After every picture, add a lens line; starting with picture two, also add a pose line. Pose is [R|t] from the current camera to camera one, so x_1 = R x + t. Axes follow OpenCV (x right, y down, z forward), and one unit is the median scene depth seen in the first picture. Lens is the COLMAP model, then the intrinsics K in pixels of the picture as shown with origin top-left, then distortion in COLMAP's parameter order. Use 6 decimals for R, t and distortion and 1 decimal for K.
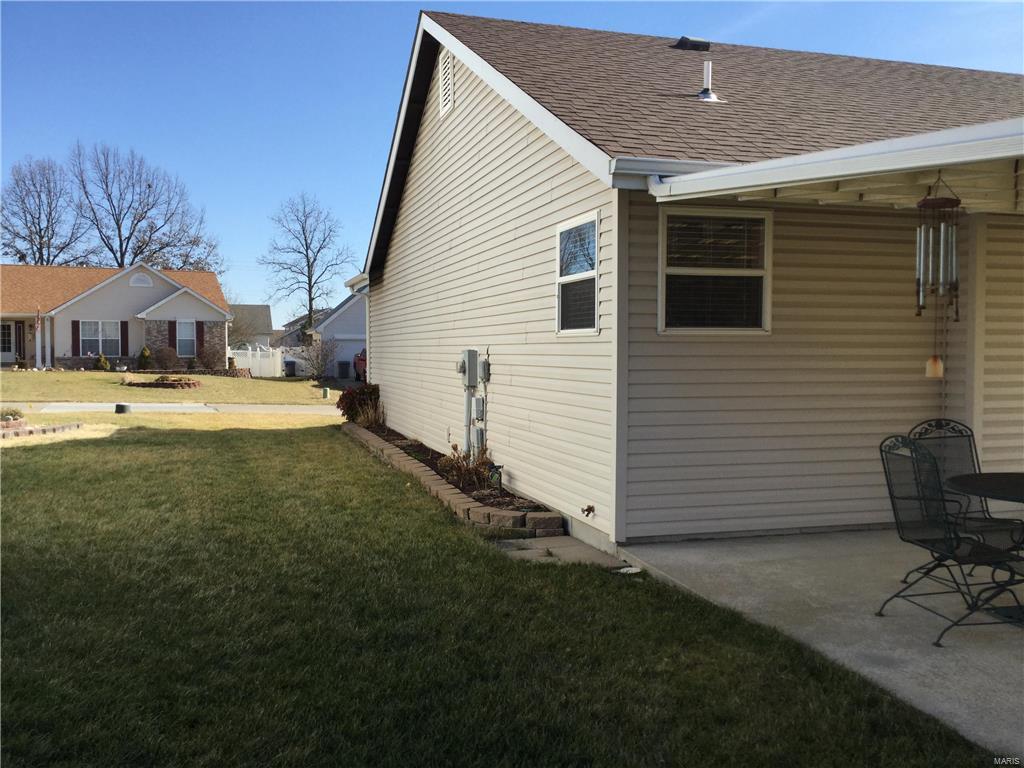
lens RADIAL K [[941.2, 0, 512.0], [0, 941.2, 384.0], [0, 0, 1]] dist [0.171797, -0.272069]
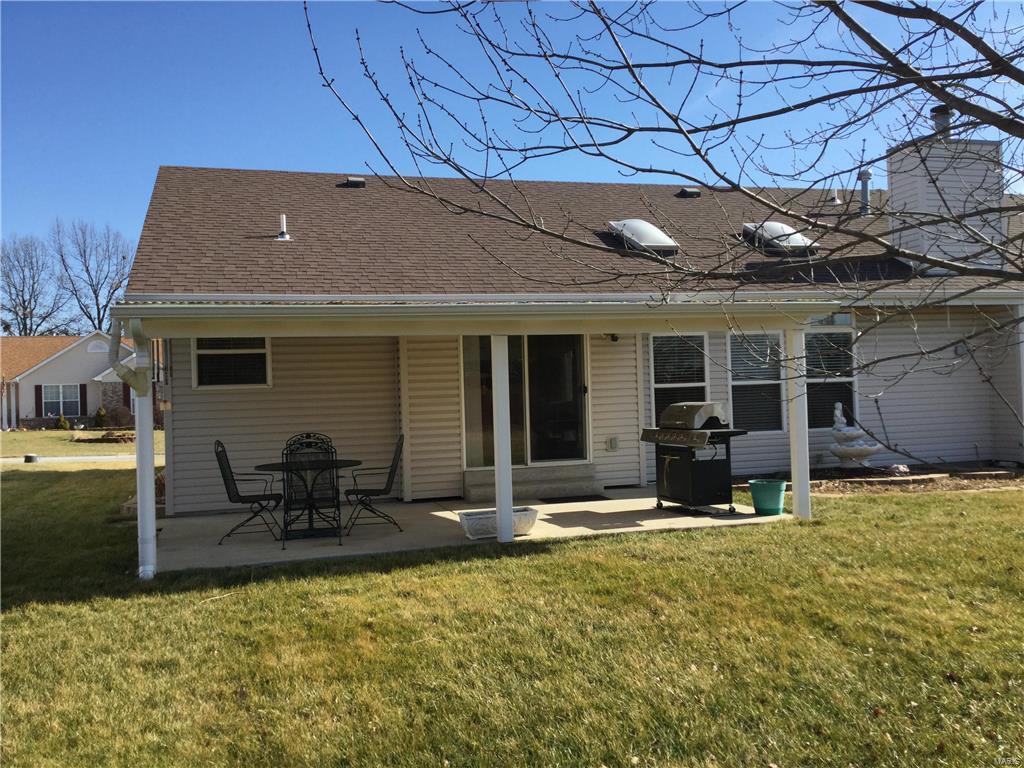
lens RADIAL K [[941.2, 0, 512.0], [0, 941.2, 384.0], [0, 0, 1]] dist [0.171797, -0.272069]
pose [[0.999343, -0.033089, -0.014767, 0.105189], [0.032315, 0.998234, -0.049837, 0.005663], [0.016390, 0.049327, 0.998648, -0.096527]]
